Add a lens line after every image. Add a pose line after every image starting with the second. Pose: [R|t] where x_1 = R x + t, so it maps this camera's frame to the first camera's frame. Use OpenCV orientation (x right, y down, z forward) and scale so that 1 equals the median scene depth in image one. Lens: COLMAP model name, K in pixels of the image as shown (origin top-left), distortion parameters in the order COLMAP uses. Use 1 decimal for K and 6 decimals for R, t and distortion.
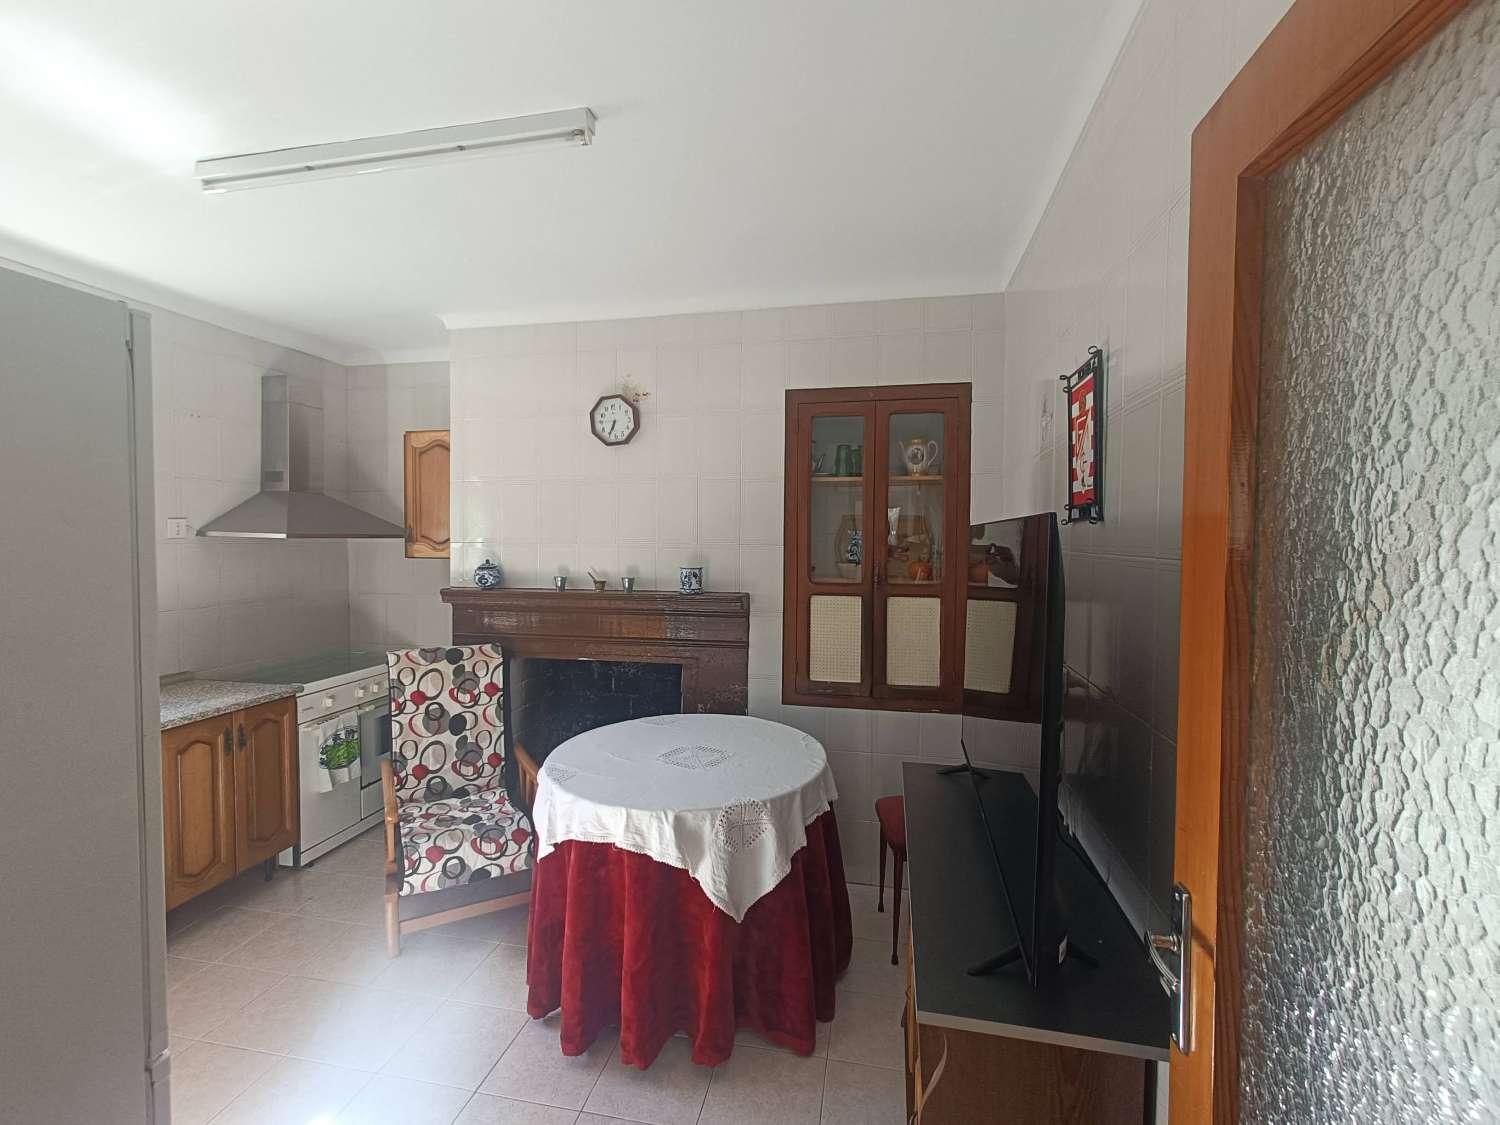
lens RADIAL K [[673.4, 0, 740.6], [0, 673.4, 560.2], [0, 0, 1]] dist [0.001443, 0.001817]
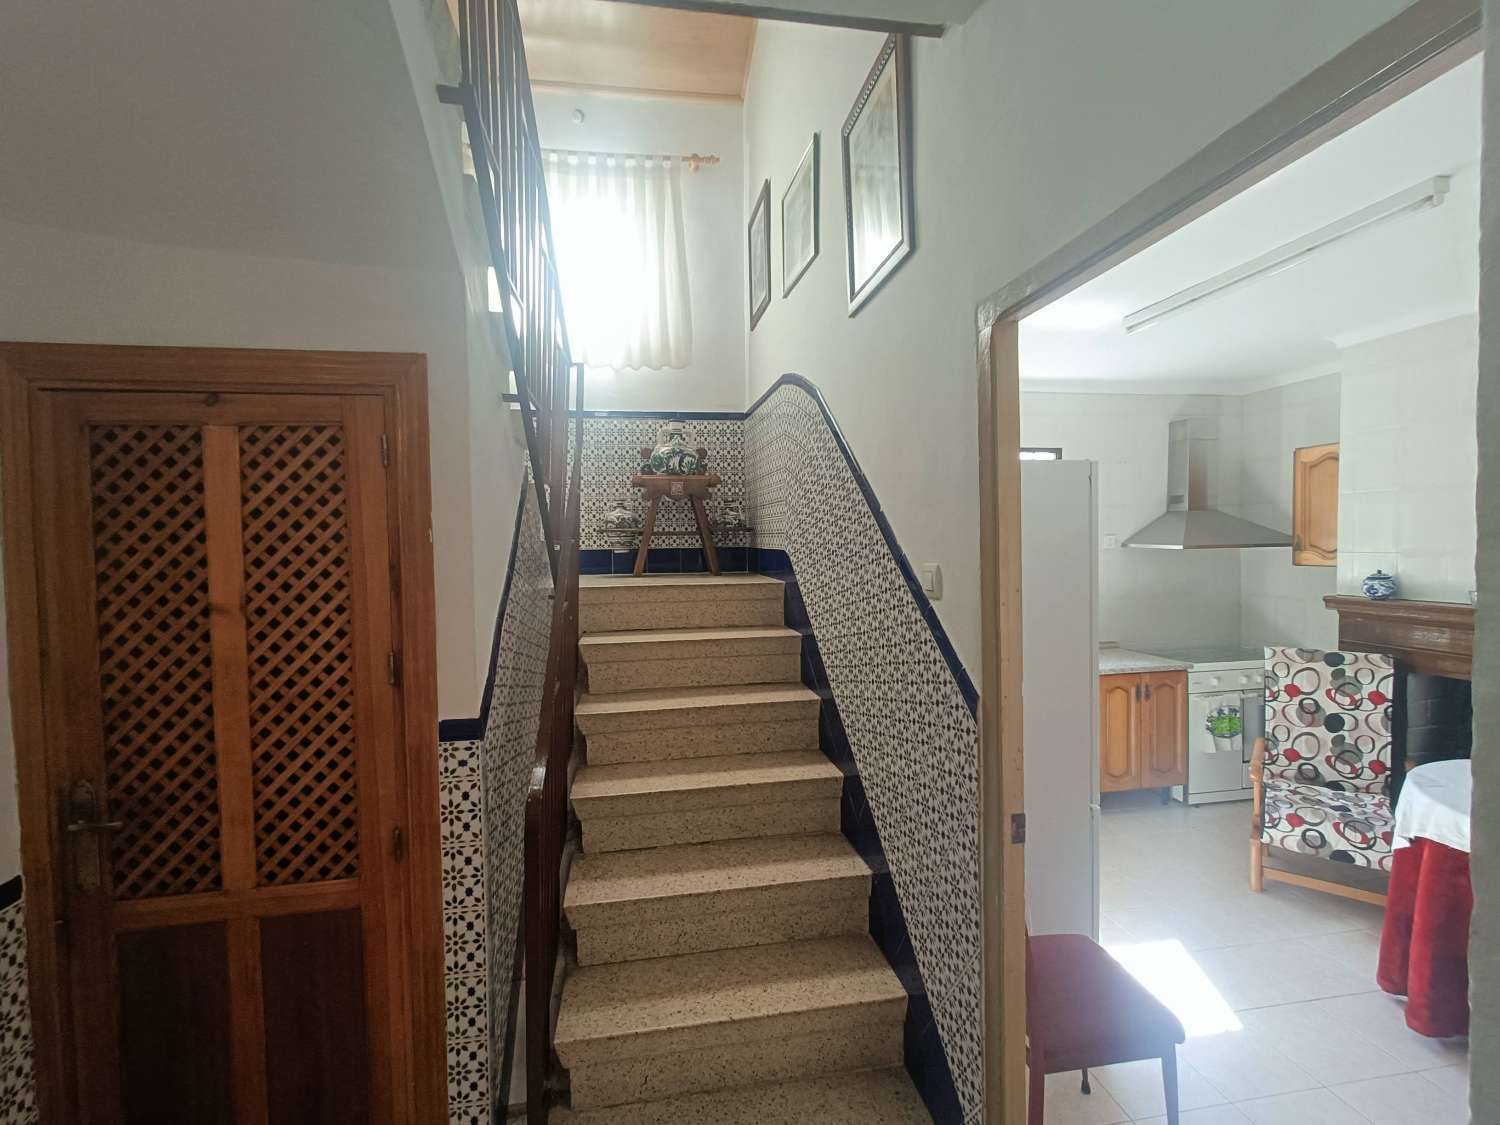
lens RADIAL K [[673.4, 0, 740.6], [0, 673.4, 560.2], [0, 0, 1]] dist [0.001443, 0.001817]
pose [[0.363142, 0.017314, -0.931573, 0.236765], [-0.011492, 0.999835, 0.014103, -0.019985], [0.931663, 0.005584, 0.363281, -0.276714]]
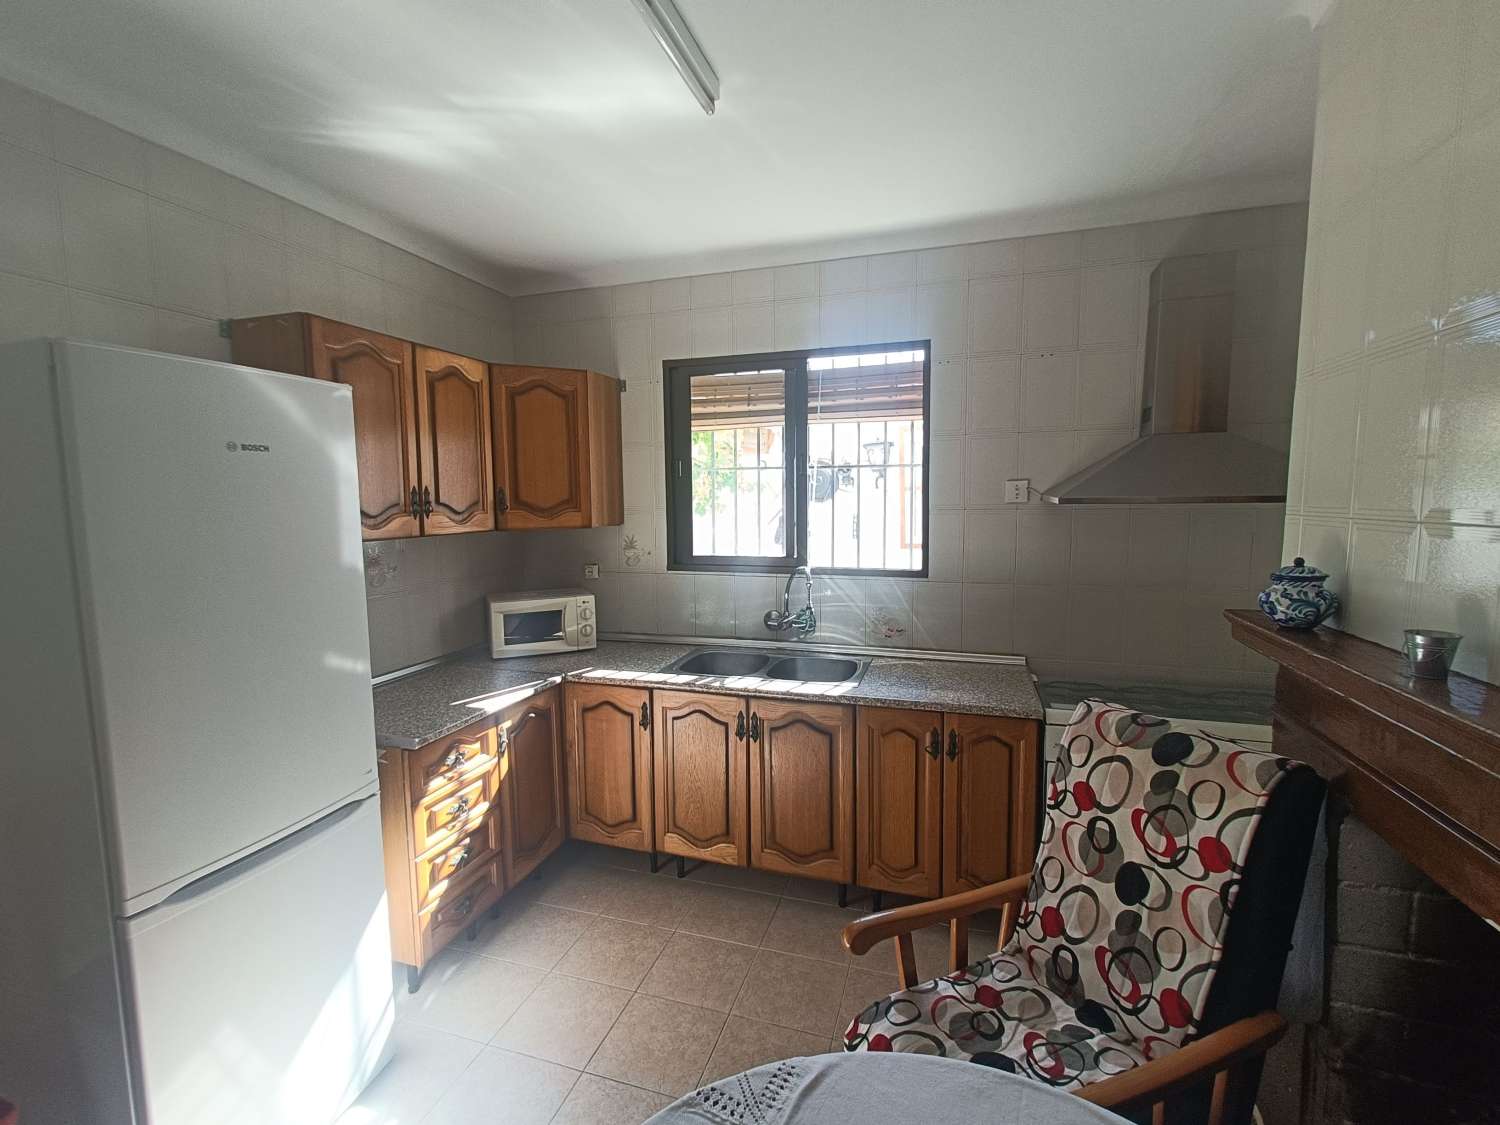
lens RADIAL K [[673.4, 0, 740.6], [0, 673.4, 560.2], [0, 0, 1]] dist [0.001443, 0.001817]
pose [[-0.102645, 0.090162, -0.990623, 0.082038], [-0.023926, 0.995372, 0.093073, -0.033407], [0.994430, 0.033255, -0.100012, 0.764347]]
